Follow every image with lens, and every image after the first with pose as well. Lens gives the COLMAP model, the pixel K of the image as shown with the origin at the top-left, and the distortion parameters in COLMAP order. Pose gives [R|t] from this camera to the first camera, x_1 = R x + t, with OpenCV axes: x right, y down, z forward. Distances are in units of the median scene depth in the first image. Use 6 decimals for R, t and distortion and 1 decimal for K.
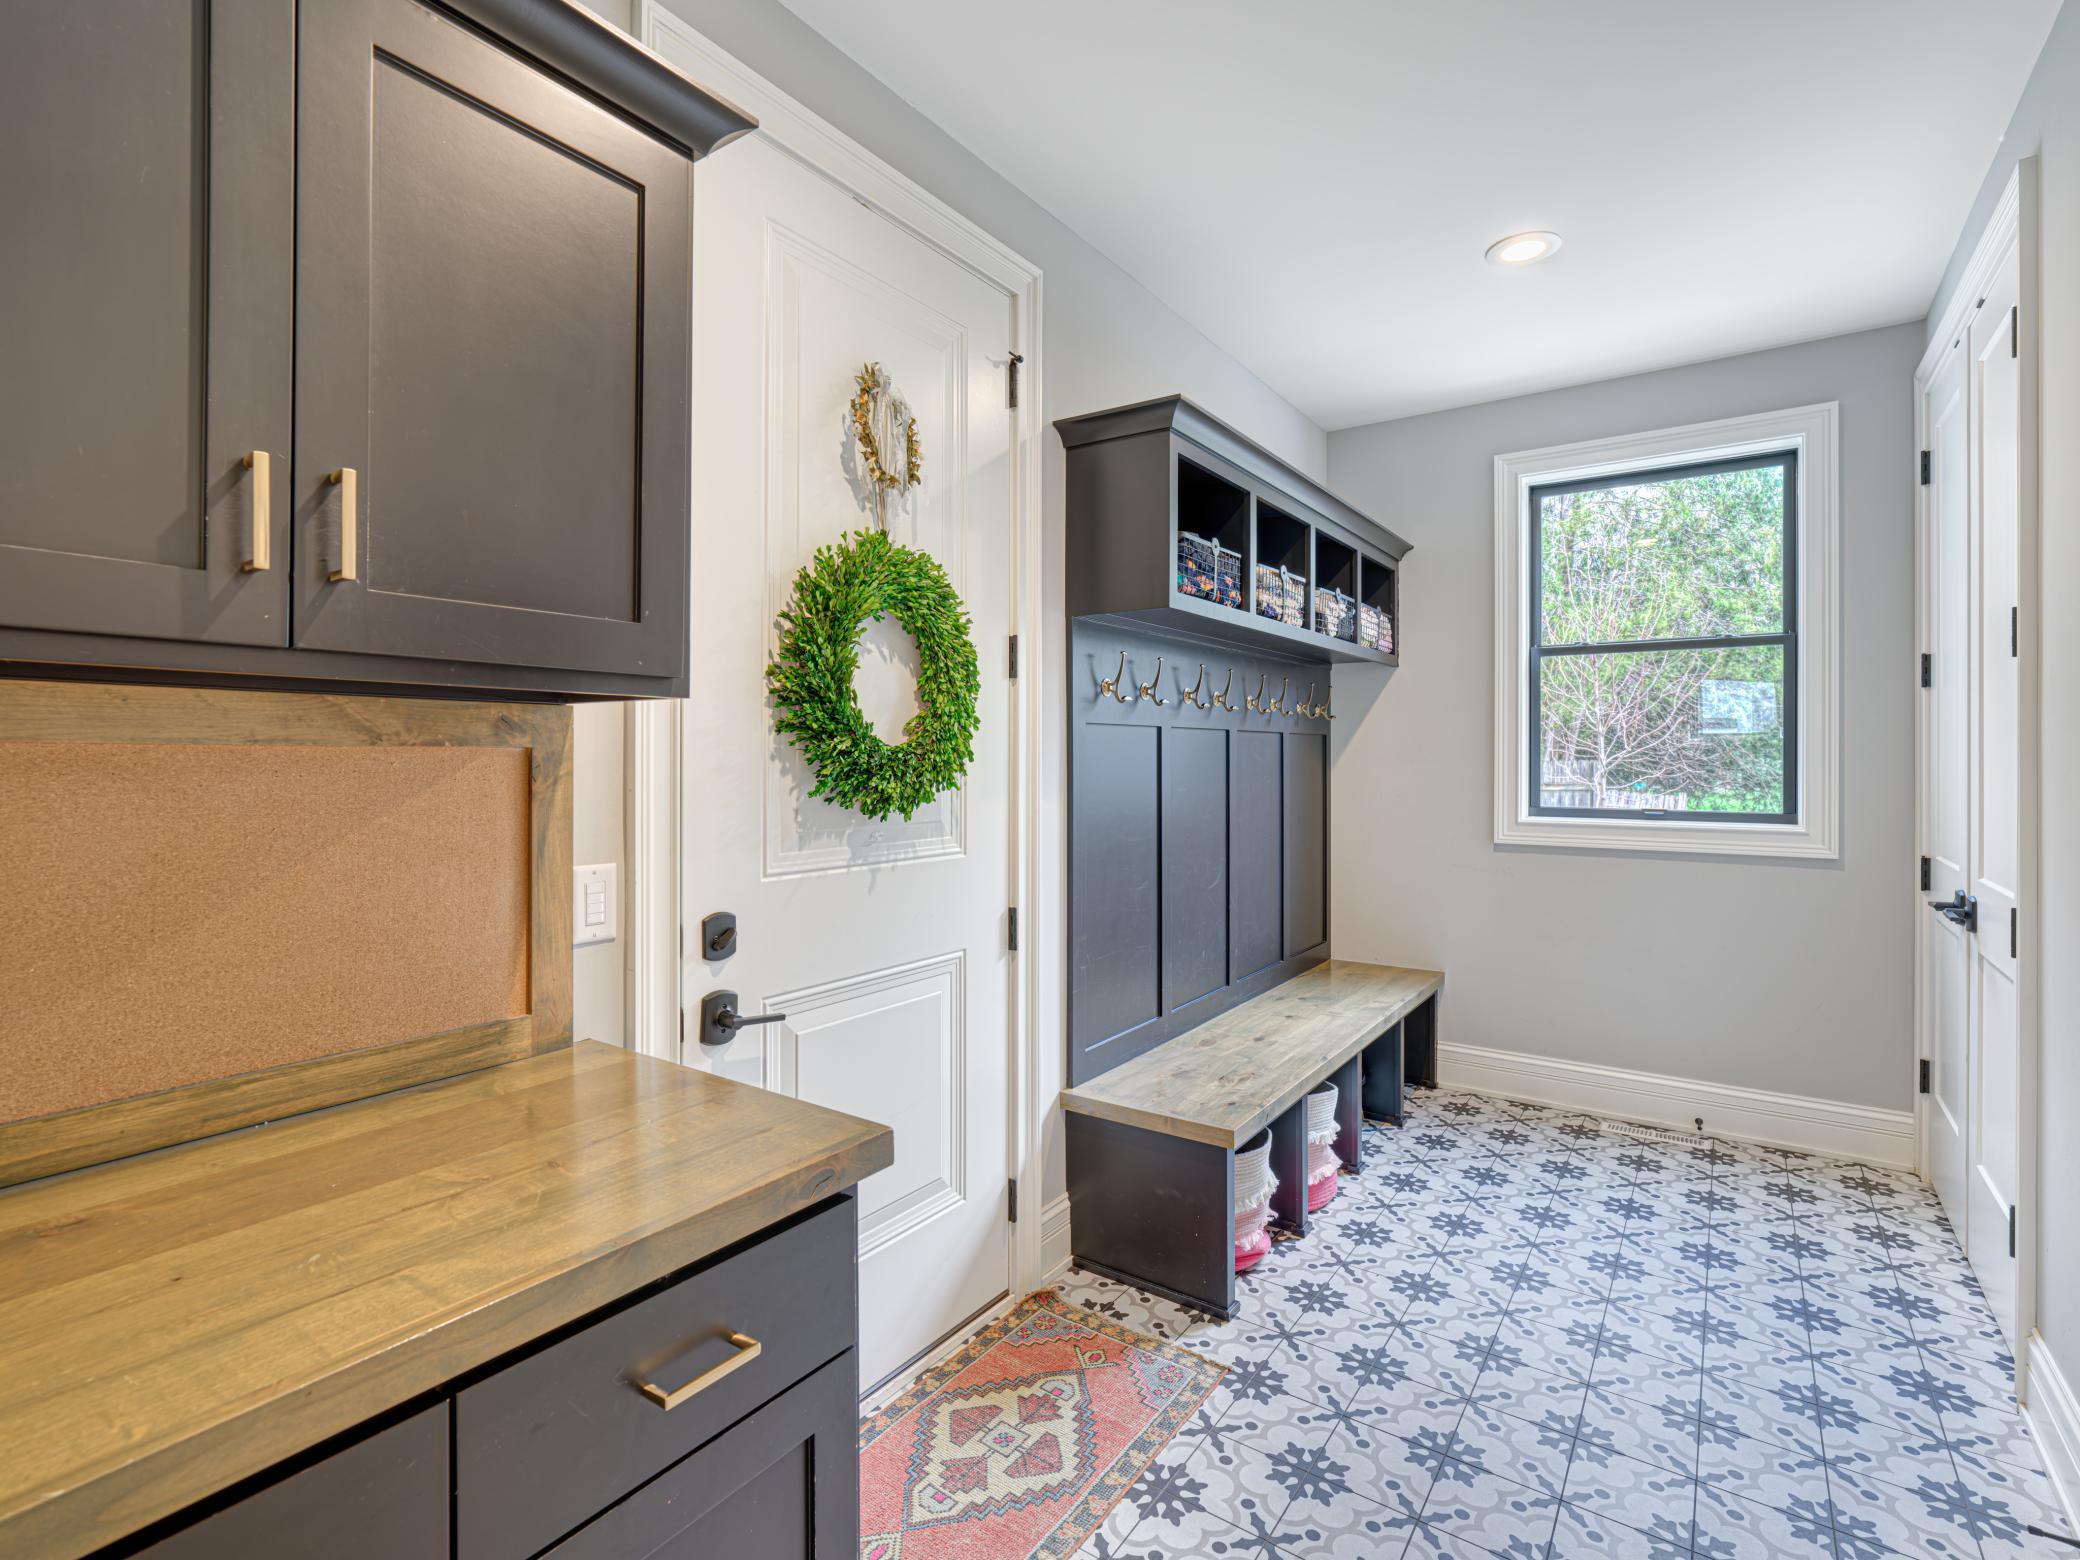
lens RADIAL K [[953.4, 0, 1044.1], [0, 953.4, 777.7], [0, 0, 1]] dist [-0.012243, 0.000420]
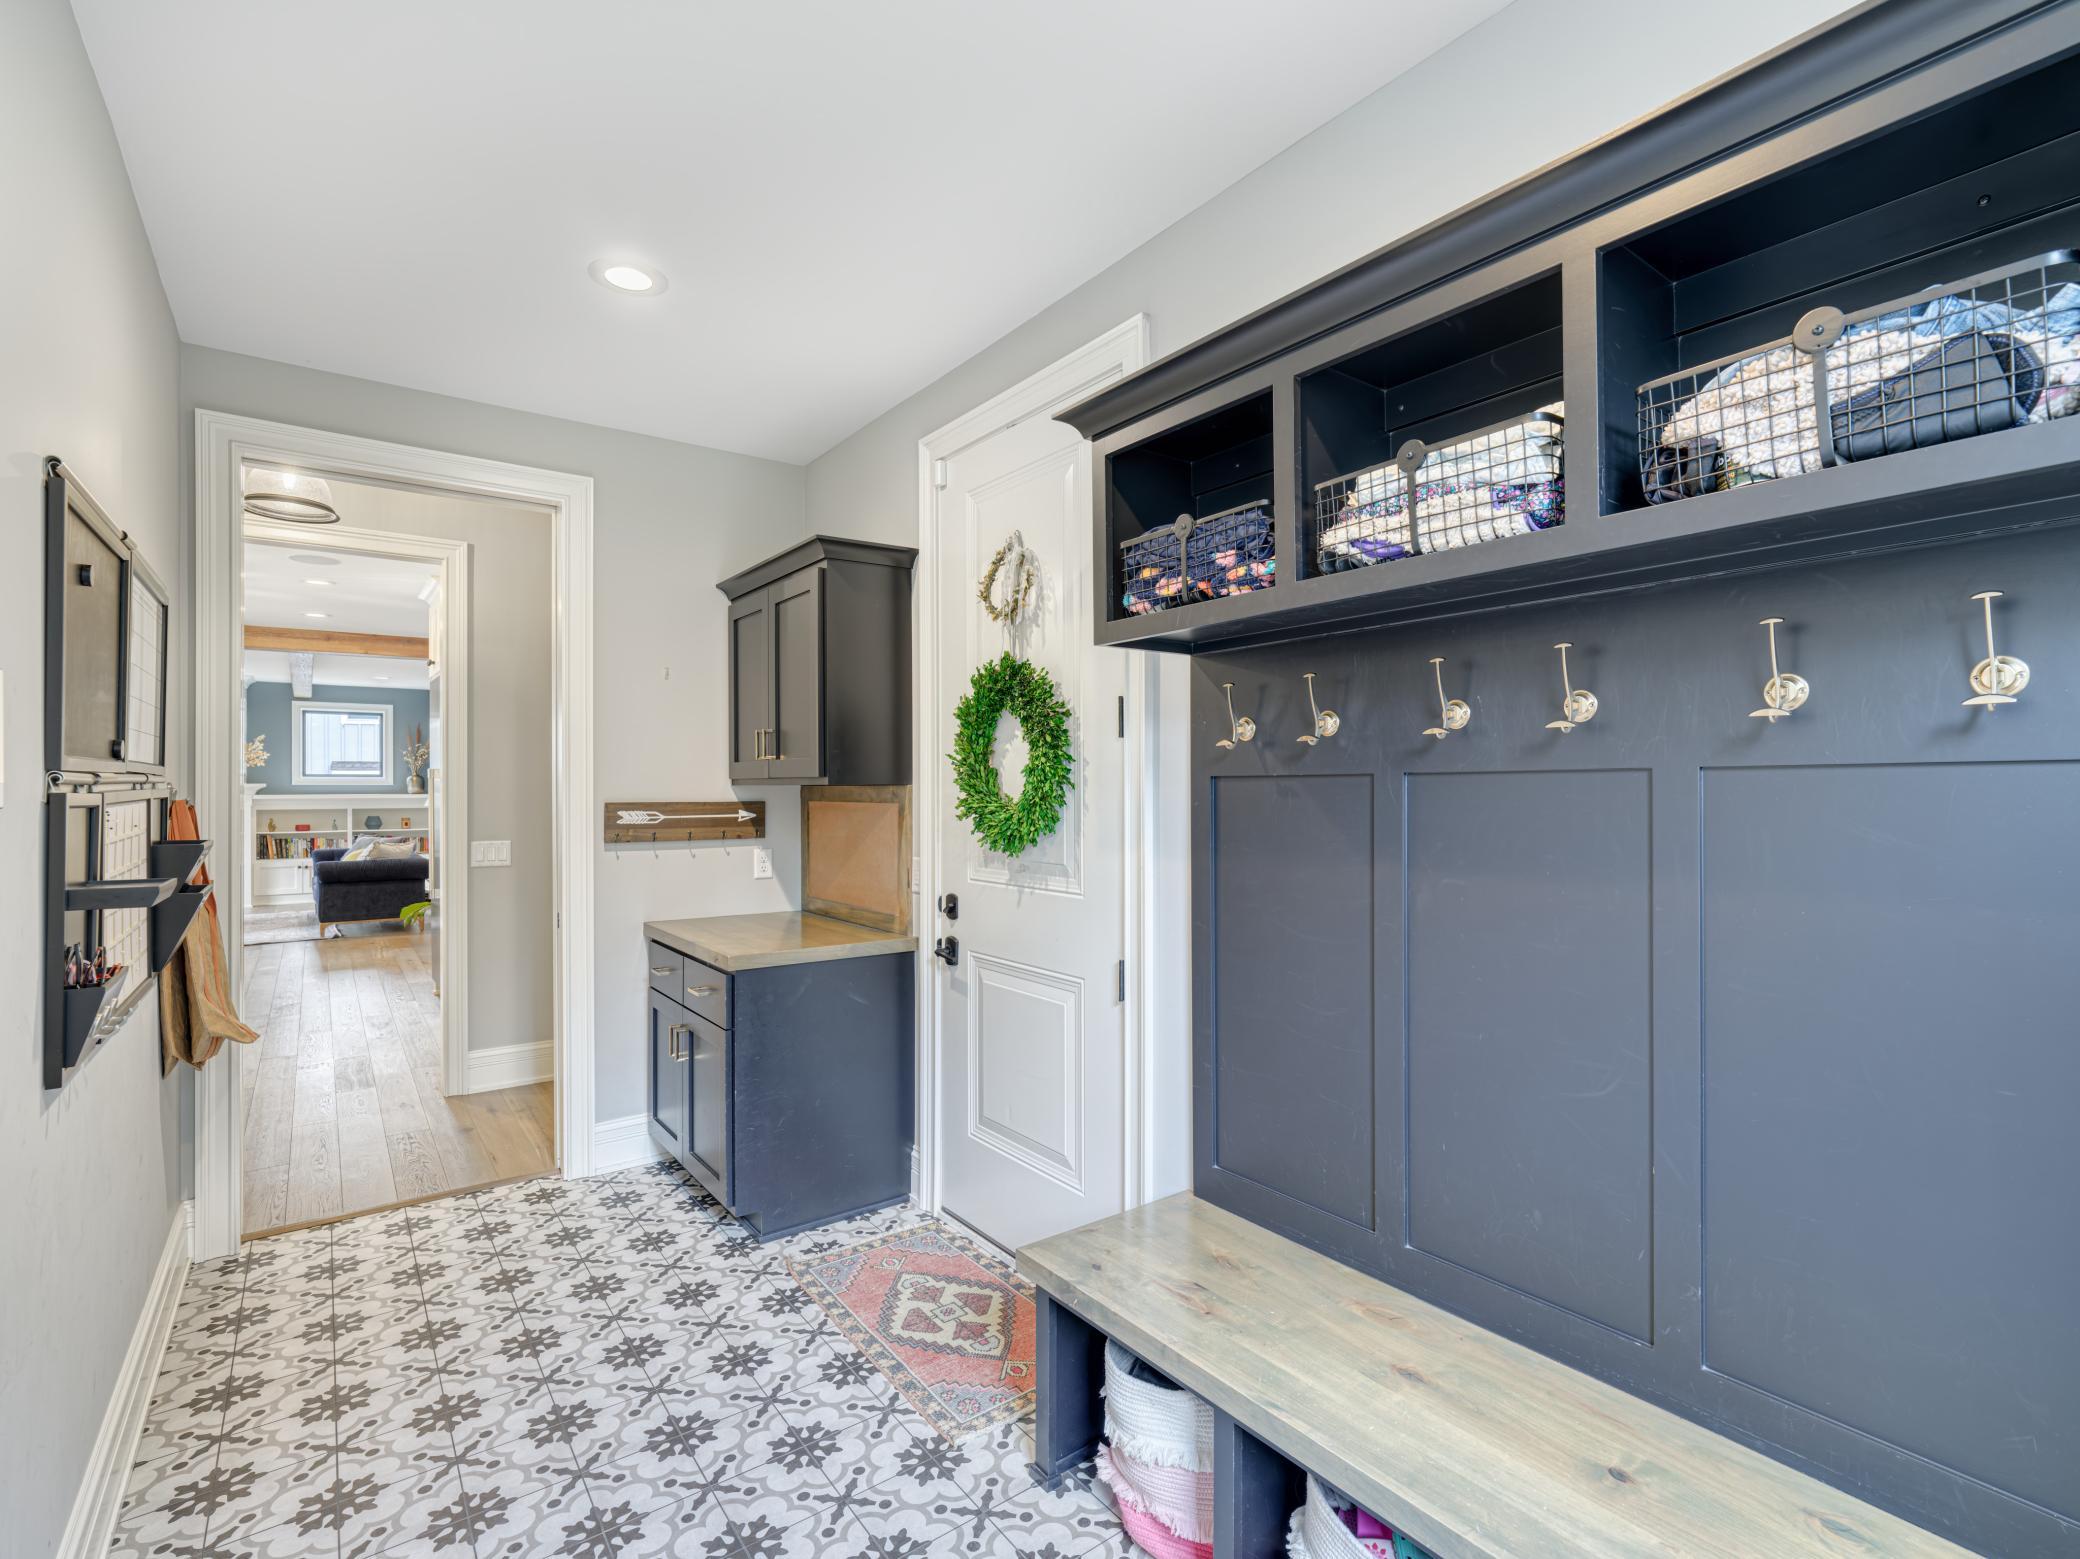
lens RADIAL K [[953.4, 0, 1044.1], [0, 953.4, 777.2], [0, 0, 1]] dist [-0.012243, 0.000420]
pose [[-0.284992, 0.003130, -0.958525, 1.143569], [-0.000632, 0.999994, 0.003453, -0.074814], [0.958530, 0.001590, -0.284988, 1.413005]]
